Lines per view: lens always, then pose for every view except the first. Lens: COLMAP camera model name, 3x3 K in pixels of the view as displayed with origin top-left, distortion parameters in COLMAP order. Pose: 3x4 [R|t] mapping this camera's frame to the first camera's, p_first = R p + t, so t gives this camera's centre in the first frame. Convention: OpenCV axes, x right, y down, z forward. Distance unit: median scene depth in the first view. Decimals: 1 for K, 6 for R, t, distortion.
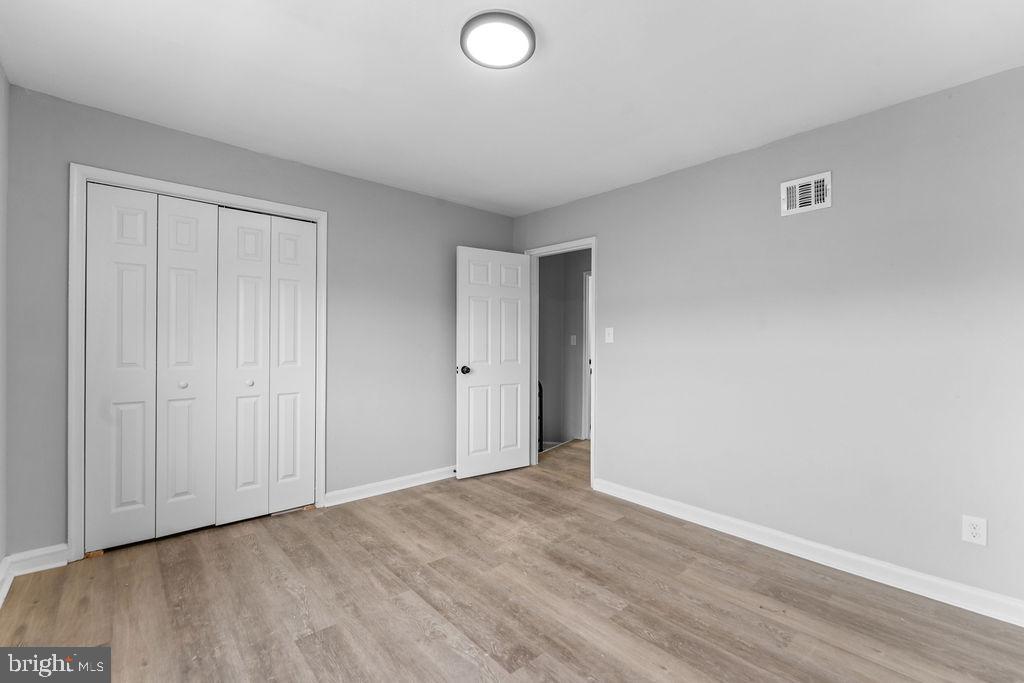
lens RADIAL K [[442.5, 0, 504.6], [0, 442.5, 341.6], [0, 0, 1]] dist [-0.002964, -0.000050]
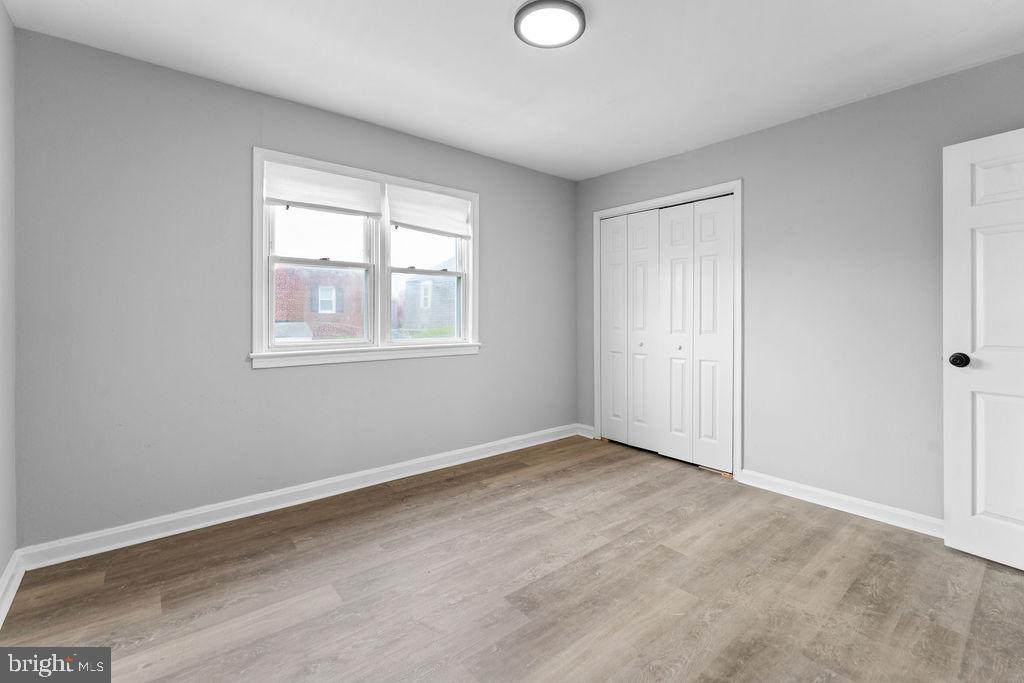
lens RADIAL K [[442.5, 0, 513.8], [0, 442.5, 317.2], [0, 0, 1]] dist [-0.002964, -0.000050]
pose [[-0.015651, 0.000863, -0.999877, 0.690776], [-0.000798, 0.999999, 0.000875, 0.012405], [0.999877, 0.000811, -0.015650, 0.619122]]
